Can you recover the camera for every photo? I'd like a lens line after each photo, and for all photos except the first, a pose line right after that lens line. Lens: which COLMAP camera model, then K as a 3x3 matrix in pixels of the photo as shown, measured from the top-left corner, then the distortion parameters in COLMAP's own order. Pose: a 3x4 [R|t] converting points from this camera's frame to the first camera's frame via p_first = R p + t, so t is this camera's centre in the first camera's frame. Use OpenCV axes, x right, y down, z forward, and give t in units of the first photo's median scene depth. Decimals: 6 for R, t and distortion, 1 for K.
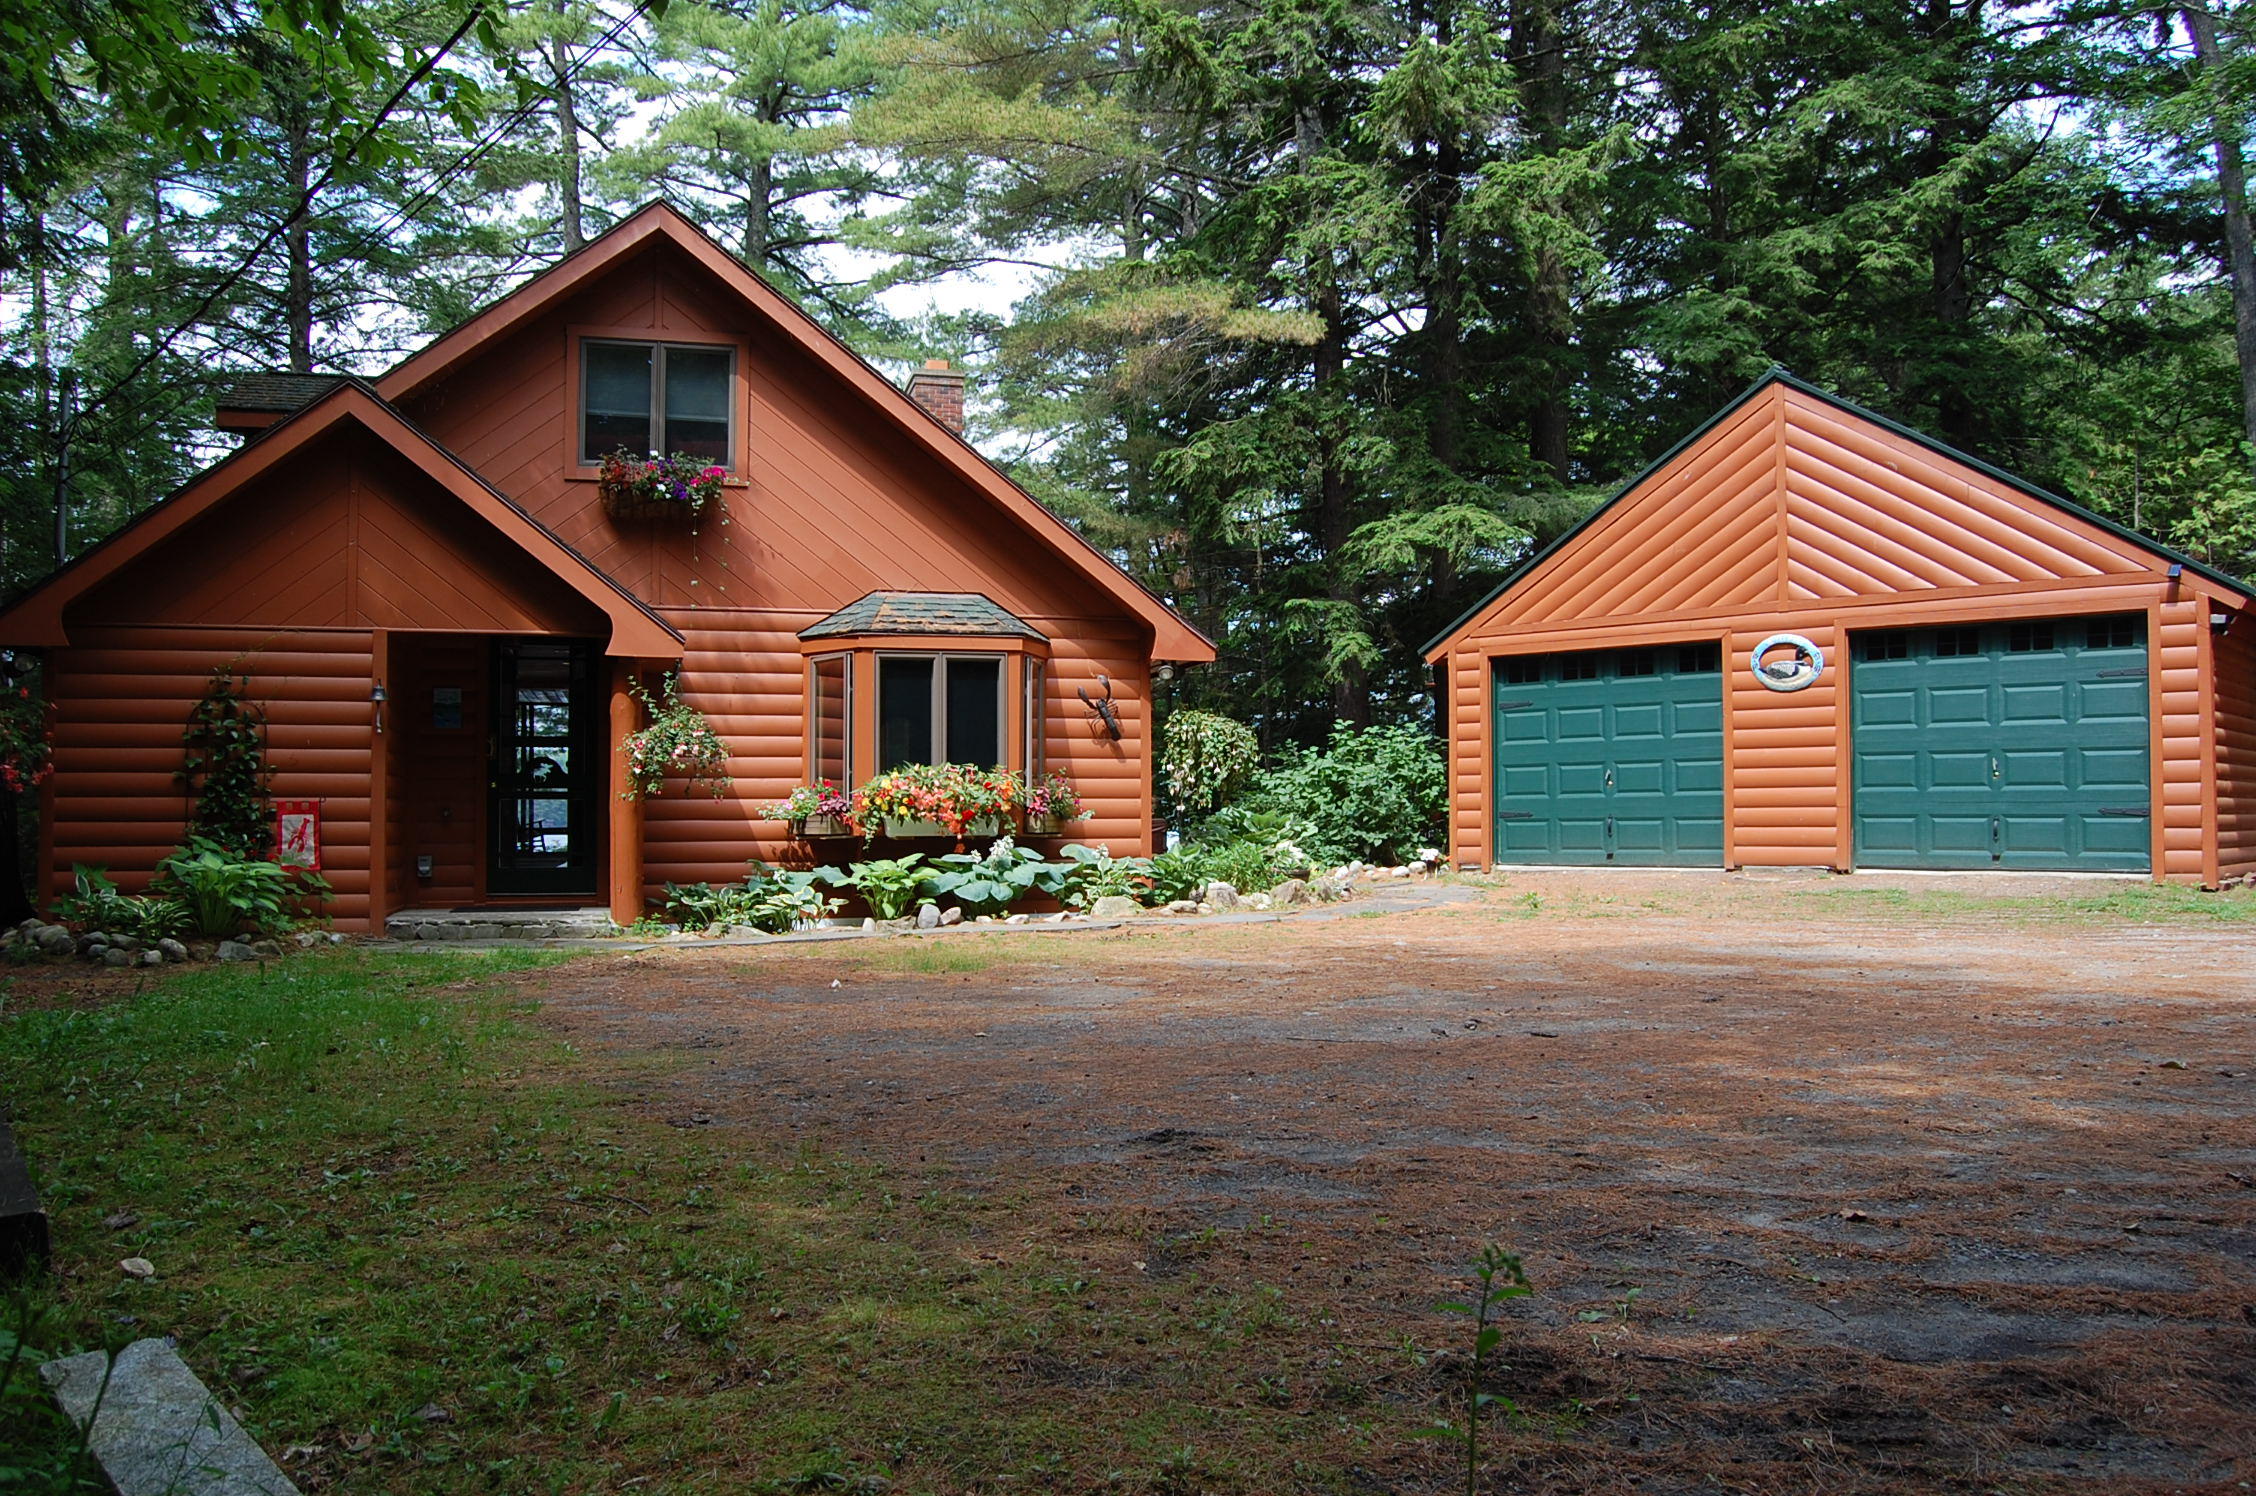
lens RADIAL K [[1772.5, 0, 1129.9], [0, 1772.5, 741.4], [0, 0, 1]] dist [-0.095125, 0.037306]
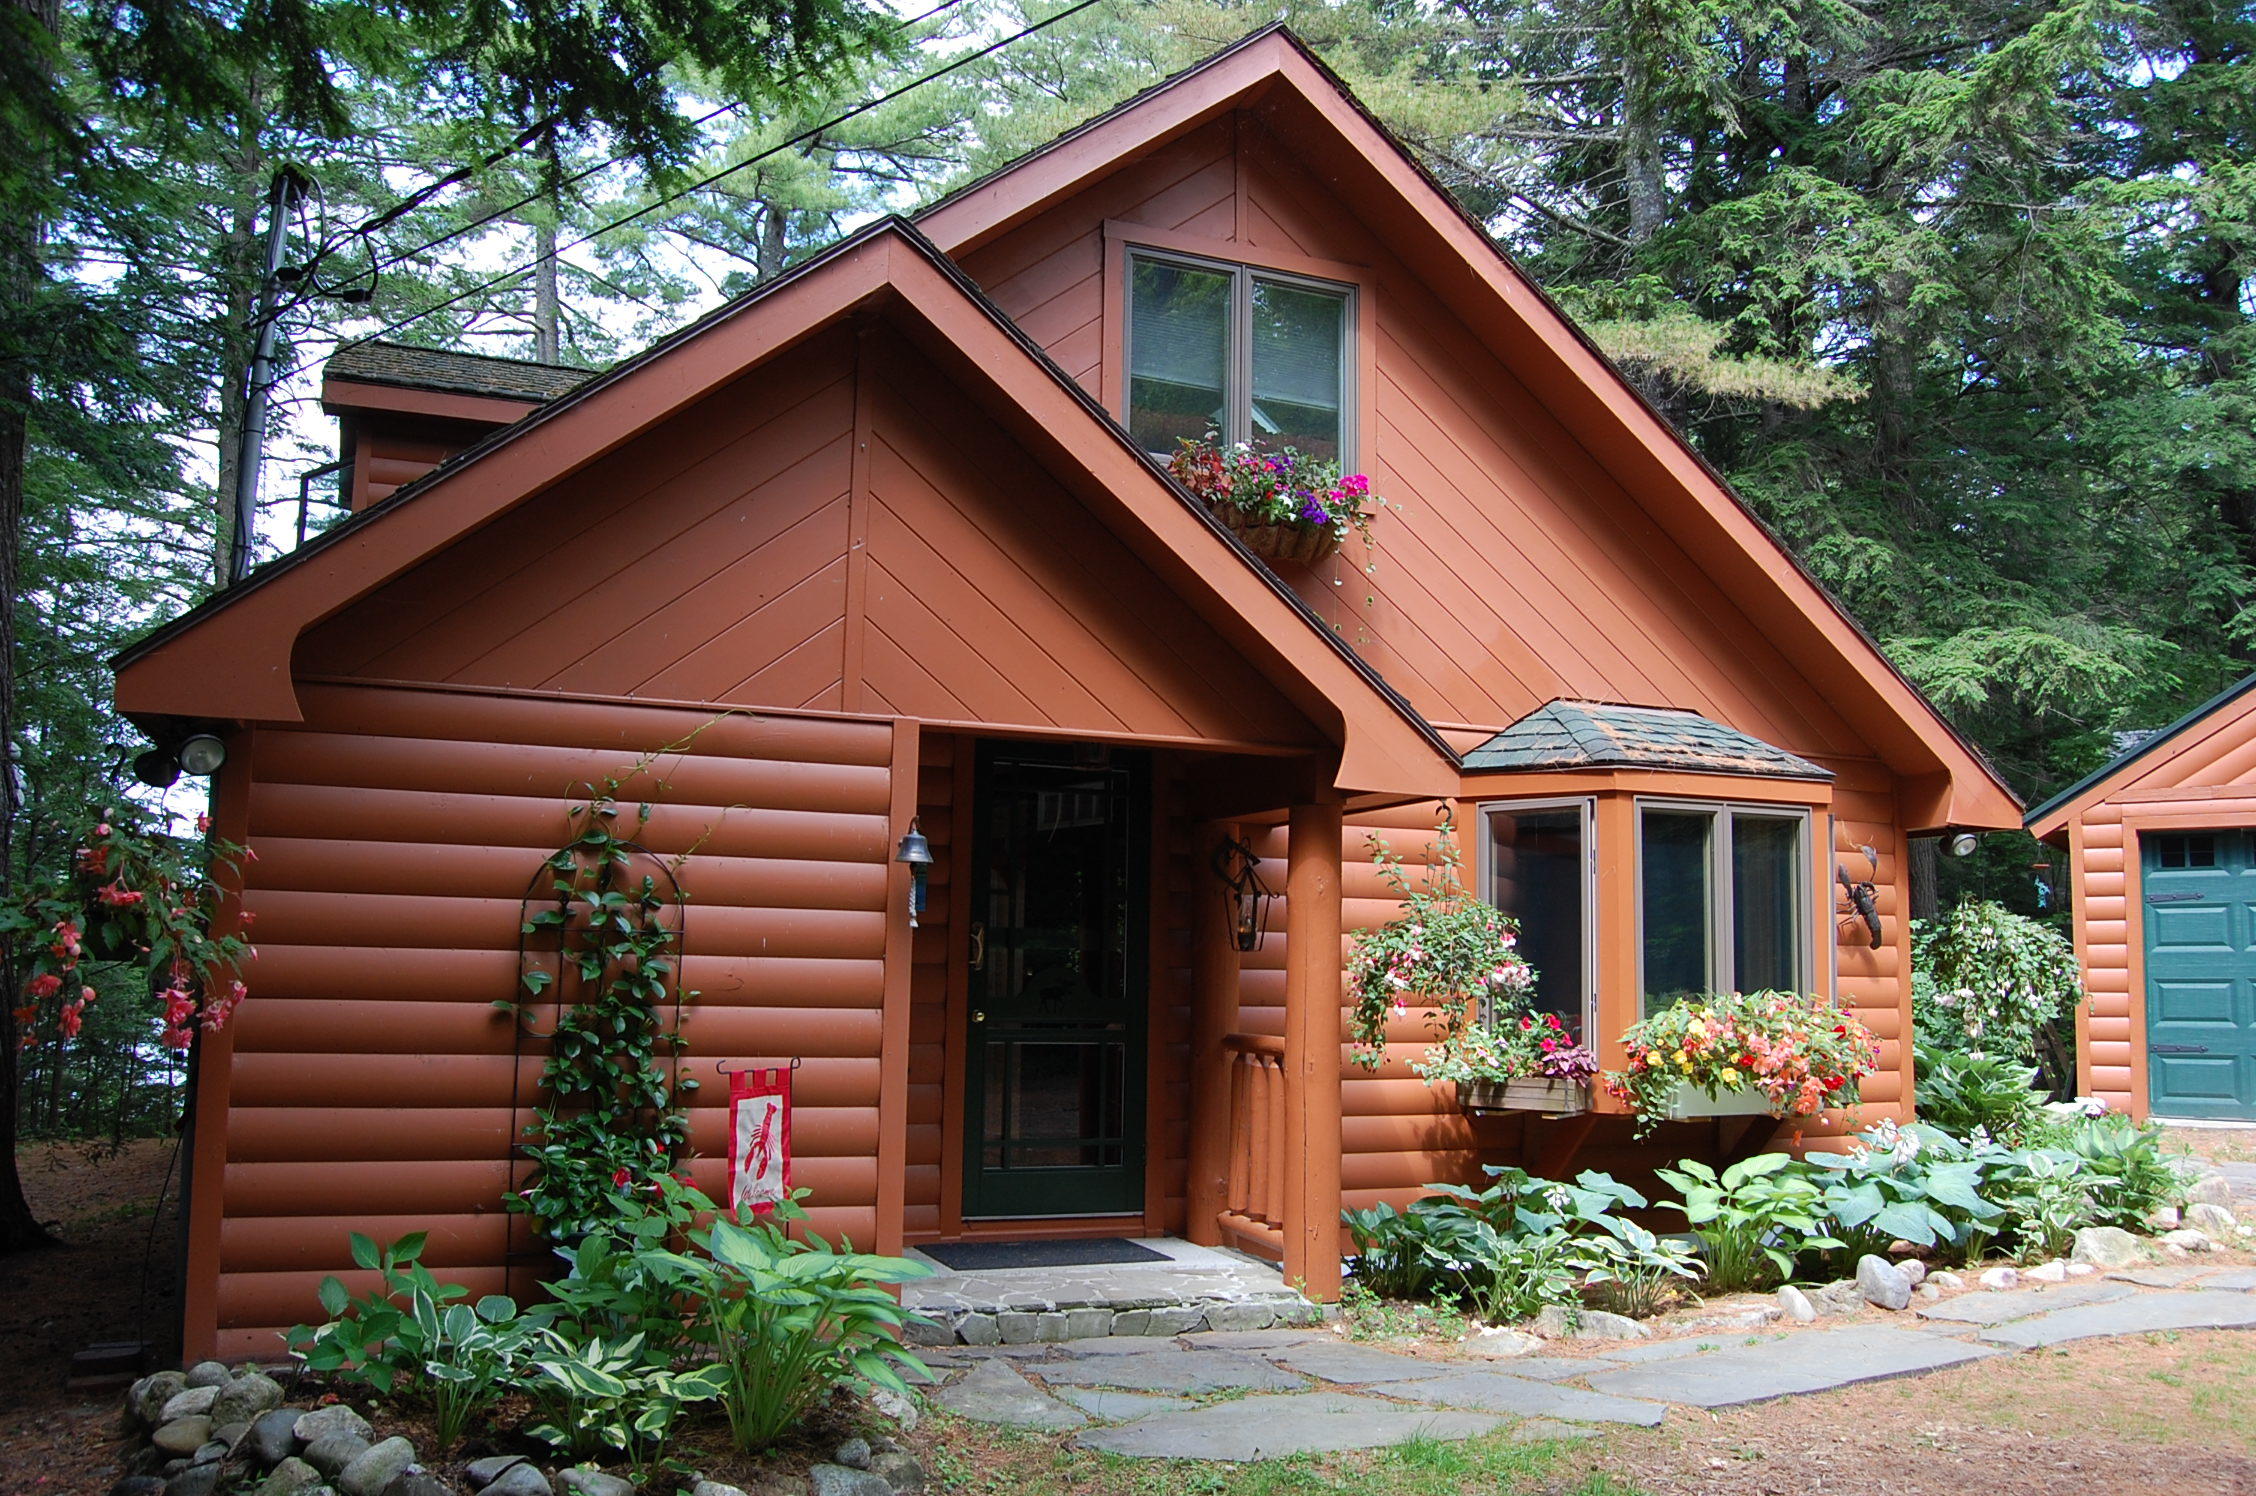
lens RADIAL K [[1772.5, 0, 1124.0], [0, 1772.5, 760.7], [0, 0, 1]] dist [-0.095125, 0.037306]
pose [[0.993382, 0.034408, 0.109582, -0.380943], [-0.025772, 0.996520, -0.079273, -0.012379], [-0.111928, 0.075925, 0.990812, 0.440341]]
